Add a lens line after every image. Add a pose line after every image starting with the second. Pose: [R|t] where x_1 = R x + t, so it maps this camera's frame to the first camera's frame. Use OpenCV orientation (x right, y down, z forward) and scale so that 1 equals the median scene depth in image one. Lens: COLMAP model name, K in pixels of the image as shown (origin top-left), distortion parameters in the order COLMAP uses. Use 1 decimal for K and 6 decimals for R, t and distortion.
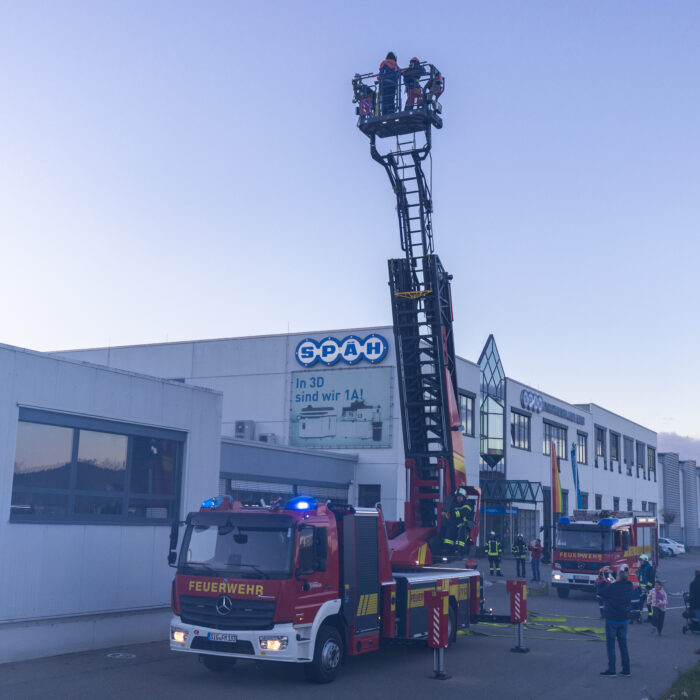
lens RADIAL K [[969.4, 0, 352.4], [0, 969.4, 347.0], [0, 0, 1]] dist [0.009263, 0.000000]
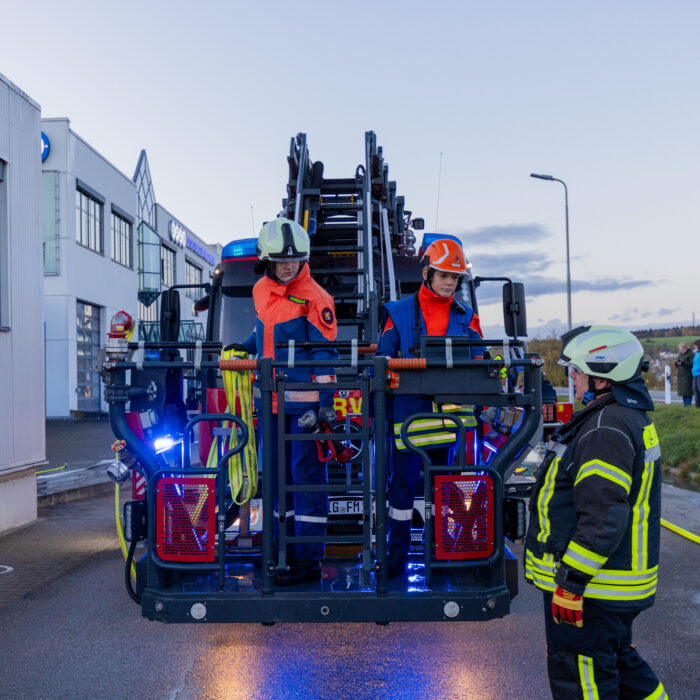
lens RADIAL K [[987.8, 0, 352.5], [0, 987.8, 353.5], [0, 0, 1]] dist [0.007888, 0.000000]
pose [[0.892275, -0.029780, 0.450510, -0.107226], [-0.035829, 0.990005, 0.136404, 0.047749], [-0.450069, -0.137852, 0.882289, 0.175383]]
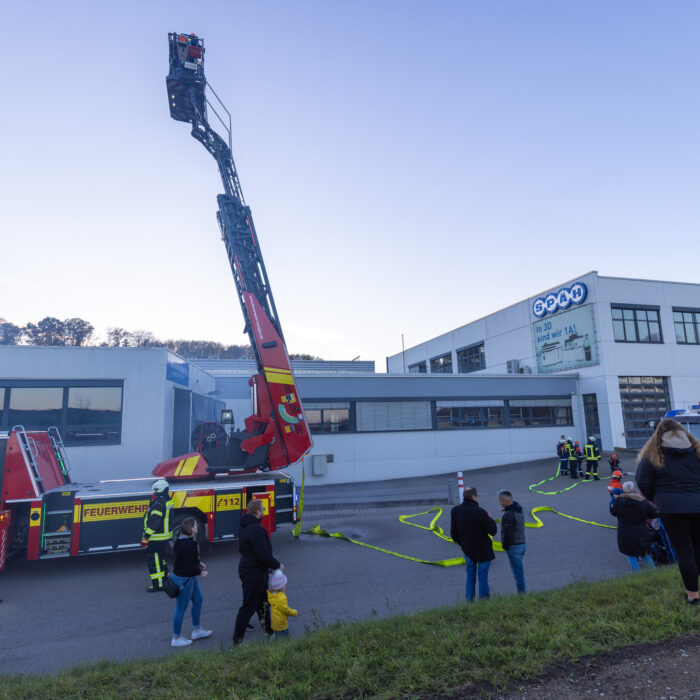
lens RADIAL K [[460.1, 0, 352.5], [0, 460.1, 353.0], [0, 0, 1]] dist [0.005746, 0.000503]
pose [[0.697195, -0.160524, -0.698678, 0.238185], [0.174504, 0.983294, -0.051782, 0.061638], [0.695318, -0.085820, 0.713560, 0.320581]]
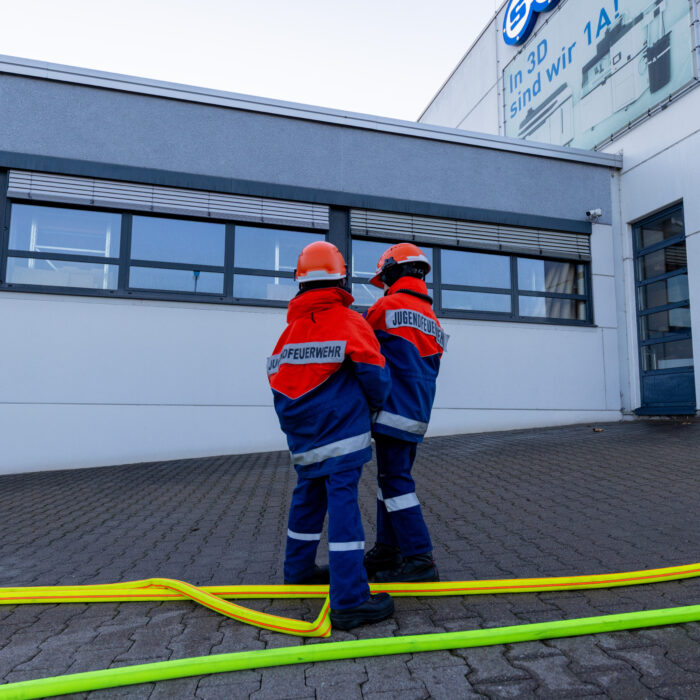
lens RADIAL K [[529.2, 0, 353.4], [0, 529.2, 351.4], [0, 0, 1]] dist [0.004926, -0.002974]
pose [[0.694846, -0.105331, -0.711403, 0.075531], [0.144999, 0.989420, -0.004869, 0.176384], [0.704389, -0.099769, 0.702767, 0.753610]]
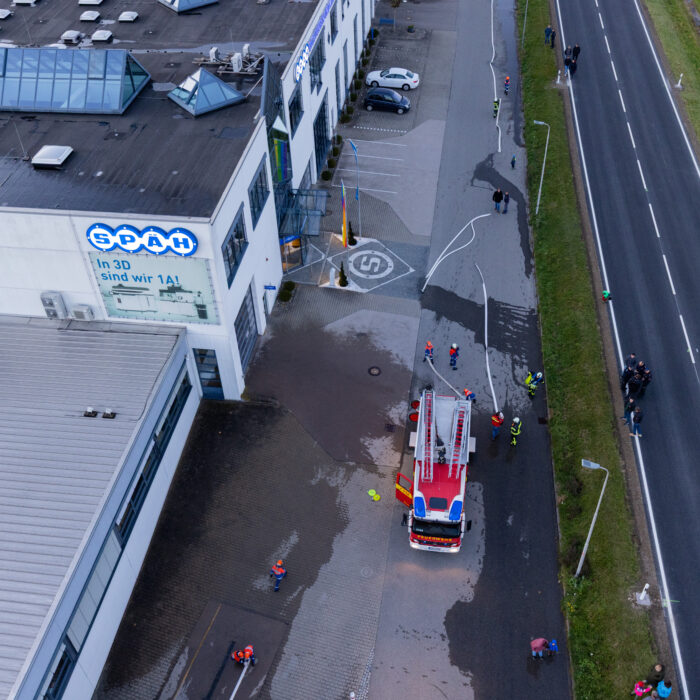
lens RADIAL K [[783.9, 0, 348.5], [0, 783.9, 346.9], [0, 0, 1]] dist [-0.026155, 0.000000]
pose [[0.939644, -0.273887, 0.205074, -0.008040], [0.006652, 0.613871, 0.789378, -0.519489], [-0.342089, -0.740370, 0.578643, 0.447409]]
